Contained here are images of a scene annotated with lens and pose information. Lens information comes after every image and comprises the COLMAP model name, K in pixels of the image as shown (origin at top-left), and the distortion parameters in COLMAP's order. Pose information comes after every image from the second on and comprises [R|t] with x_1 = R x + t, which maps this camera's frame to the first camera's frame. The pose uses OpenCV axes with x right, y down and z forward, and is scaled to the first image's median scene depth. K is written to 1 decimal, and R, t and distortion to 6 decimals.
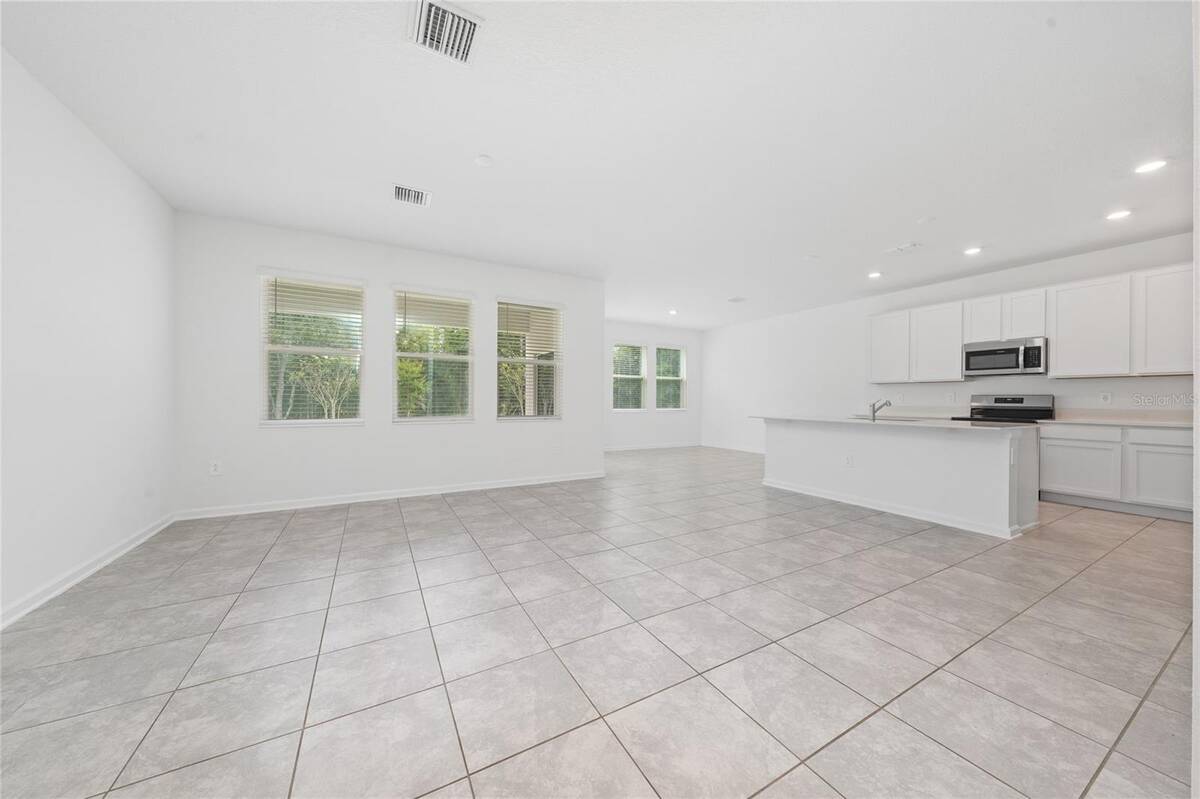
lens RADIAL K [[408.6, 0, 595.1], [0, 408.6, 401.9], [0, 0, 1]] dist [-0.003760, 0.000226]
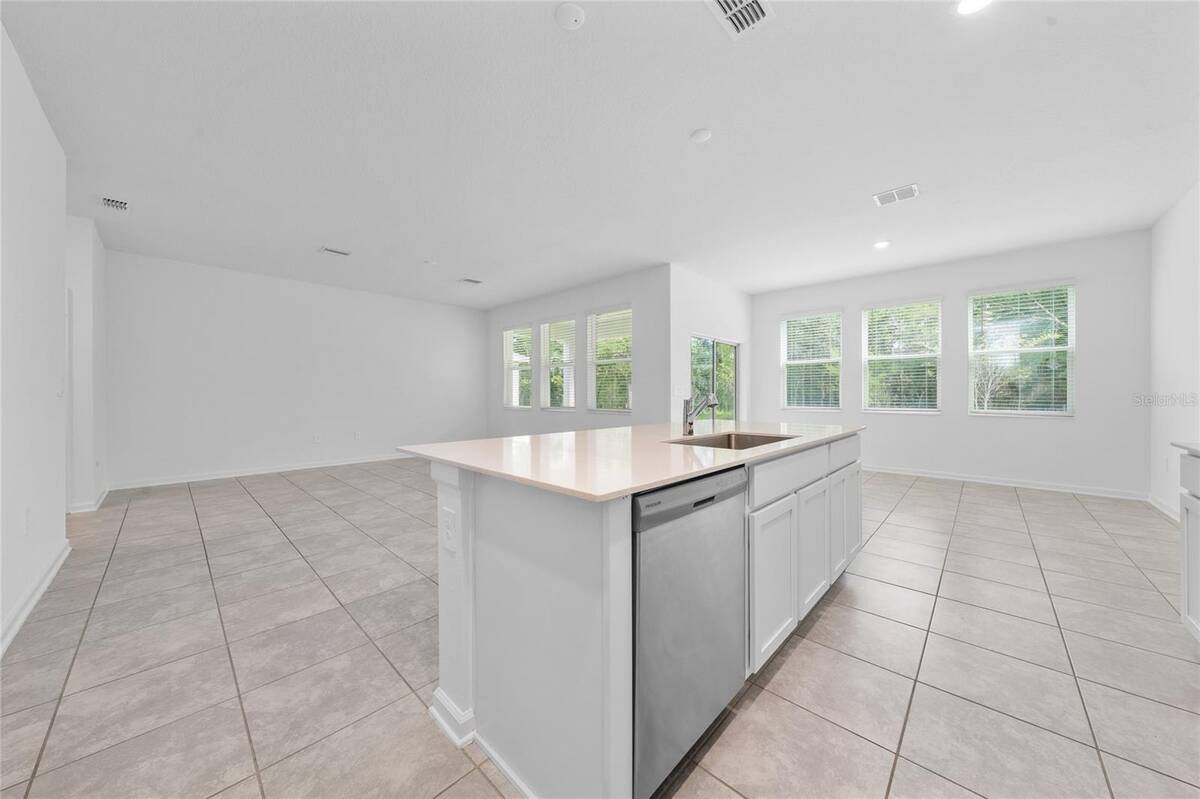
lens RADIAL K [[408.6, 0, 602.9], [0, 408.6, 395.5], [0, 0, 1]] dist [-0.003760, 0.000226]
pose [[0.308656, 0.003232, -0.951168, 1.788296], [-0.005365, 0.999984, 0.001657, -0.006409], [0.951159, 0.004591, 0.308668, 1.240820]]
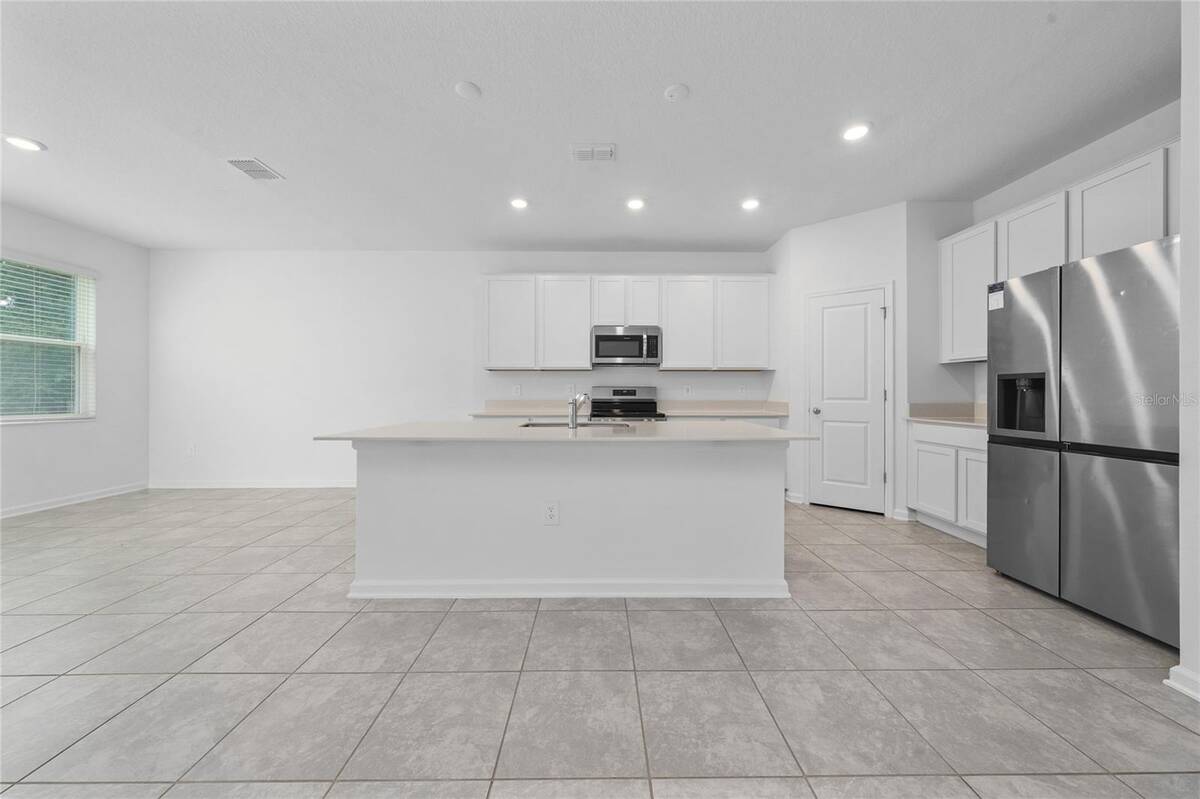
lens RADIAL K [[408.6, 0, 601.8], [0, 408.6, 395.5], [0, 0, 1]] dist [-0.003760, 0.000226]
pose [[0.472092, -0.012340, 0.881463, 0.323211], [0.009409, 0.999916, 0.008958, -0.010800], [-0.881499, 0.004065, 0.472169, 1.136927]]
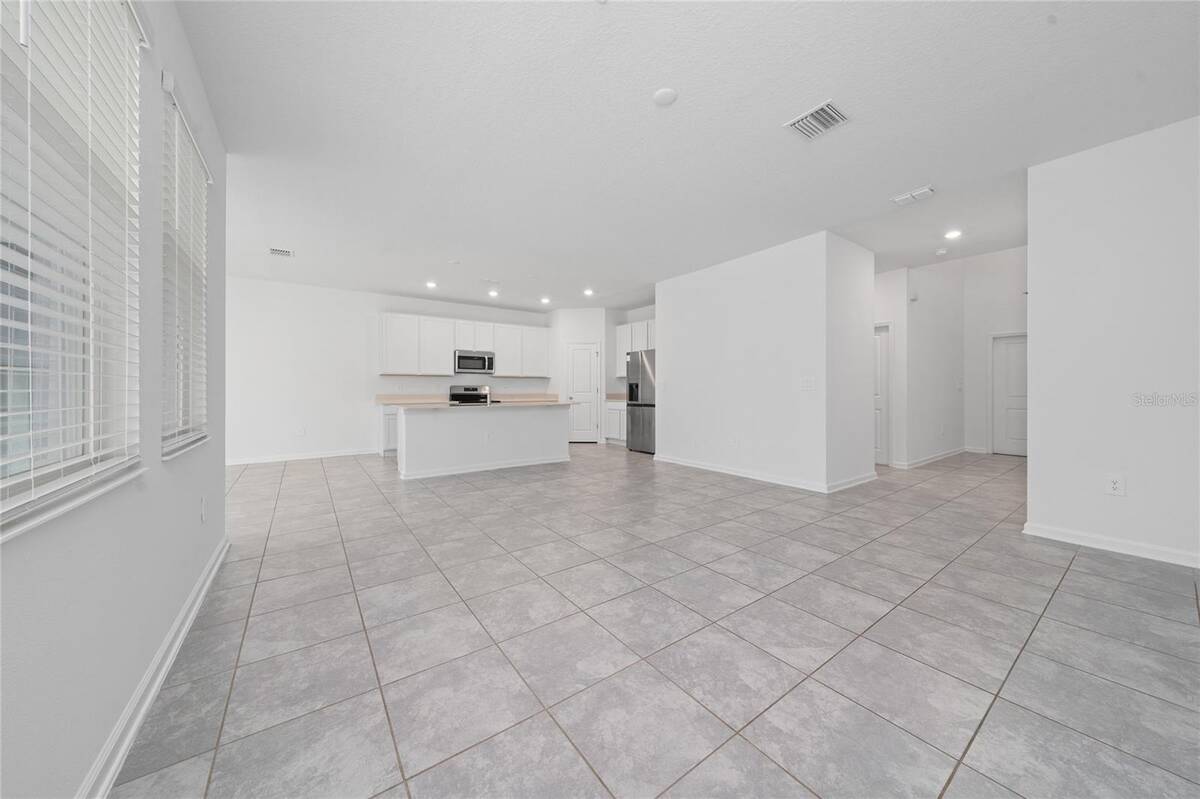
lens RADIAL K [[408.6, 0, 598.7], [0, 408.6, 397.2], [0, 0, 1]] dist [-0.003760, 0.000226]
pose [[-0.119036, -0.024251, 0.992594, -1.137778], [0.007342, 0.999653, 0.025304, -0.017366], [-0.992863, 0.010300, -0.118816, 1.308322]]
